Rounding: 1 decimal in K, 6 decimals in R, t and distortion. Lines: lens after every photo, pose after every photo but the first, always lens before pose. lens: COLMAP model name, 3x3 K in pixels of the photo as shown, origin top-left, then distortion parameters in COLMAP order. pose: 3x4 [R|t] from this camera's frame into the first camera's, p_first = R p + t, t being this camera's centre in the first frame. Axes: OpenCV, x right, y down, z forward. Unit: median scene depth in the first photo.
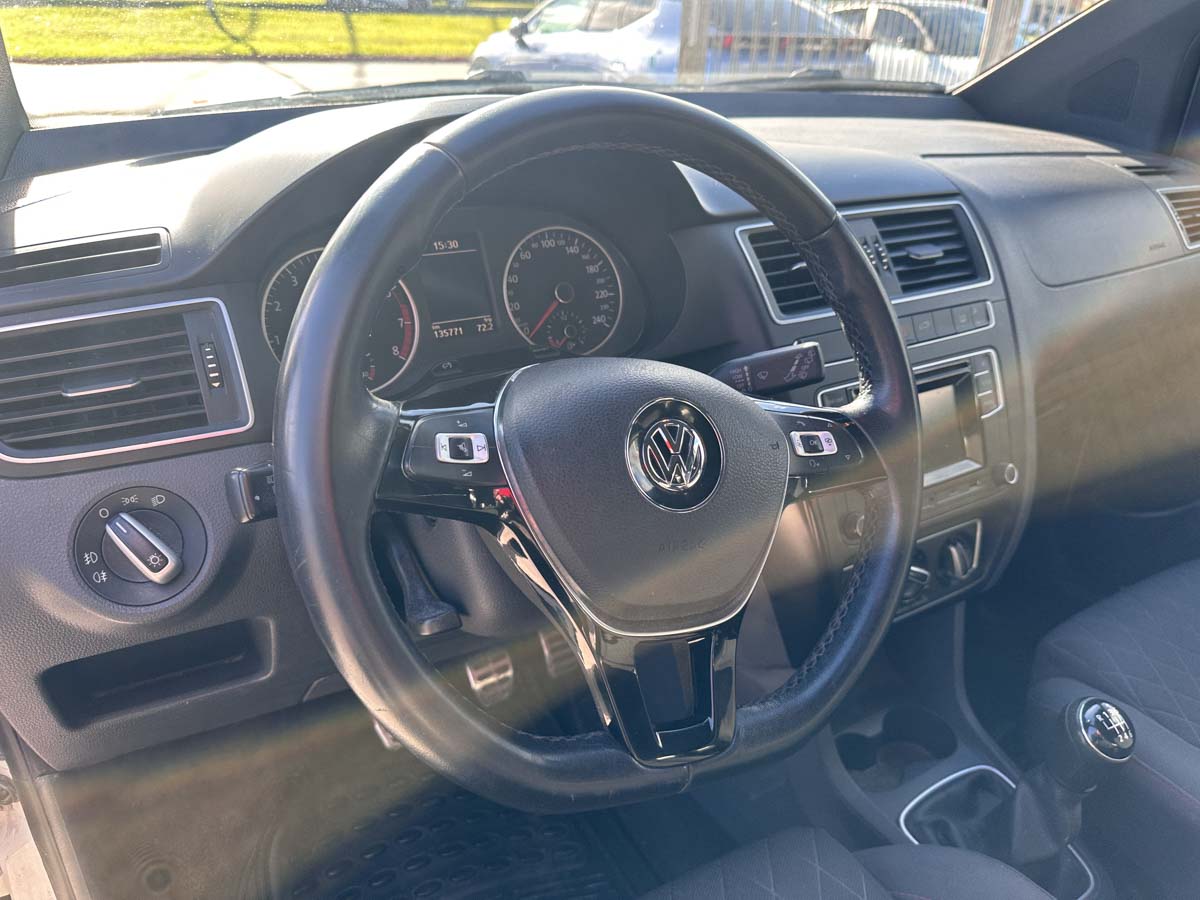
lens RADIAL K [[867.0, 0, 601.5], [0, 867.0, 455.9], [0, 0, 1]] dist [0.003031, -0.002684]
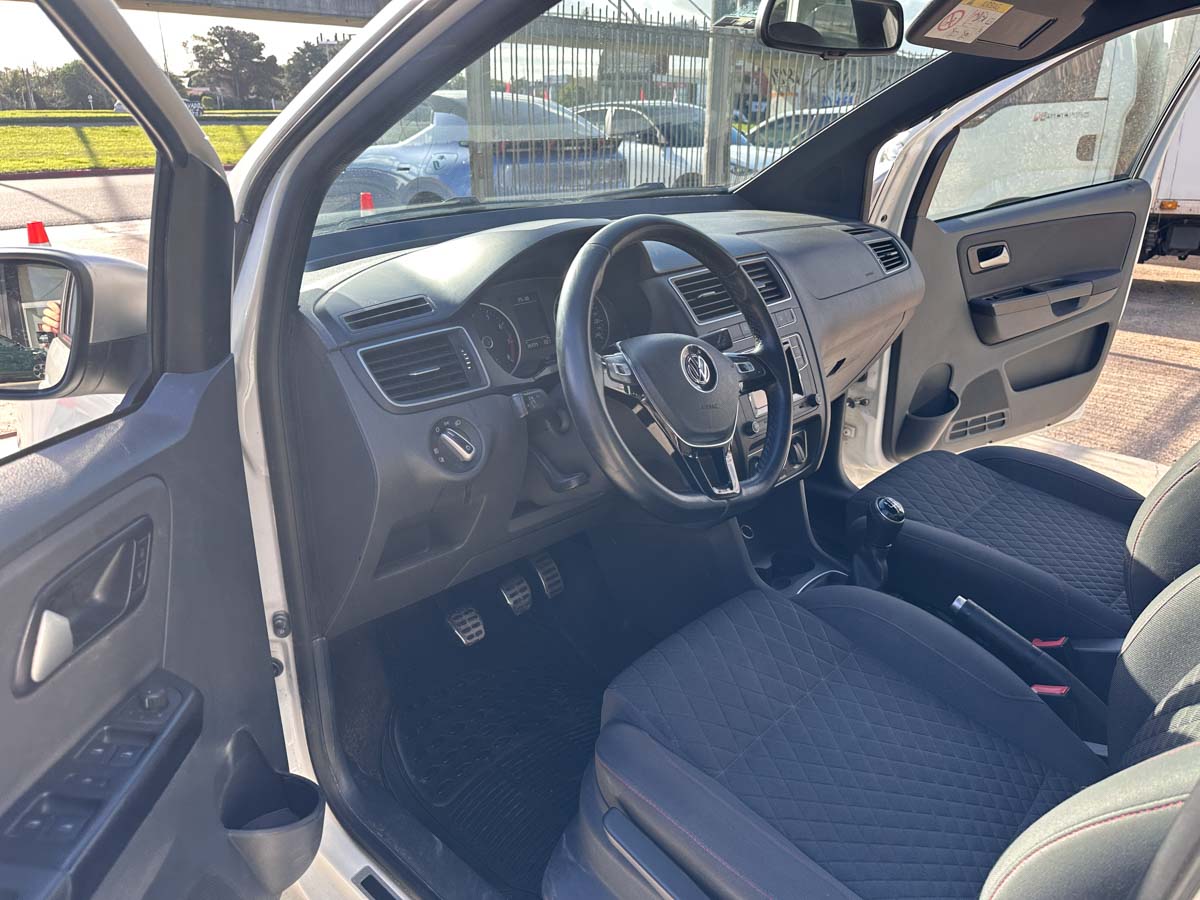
lens RADIAL K [[843.8, 0, 600.0], [0, 843.8, 450.0], [0, 0, 1]] dist [0.087530, -0.126910]
pose [[0.963003, -0.126956, 0.237713, -0.419625], [0.149038, 0.985808, -0.077274, 0.199255], [-0.224529, 0.109843, 0.968257, -0.625623]]
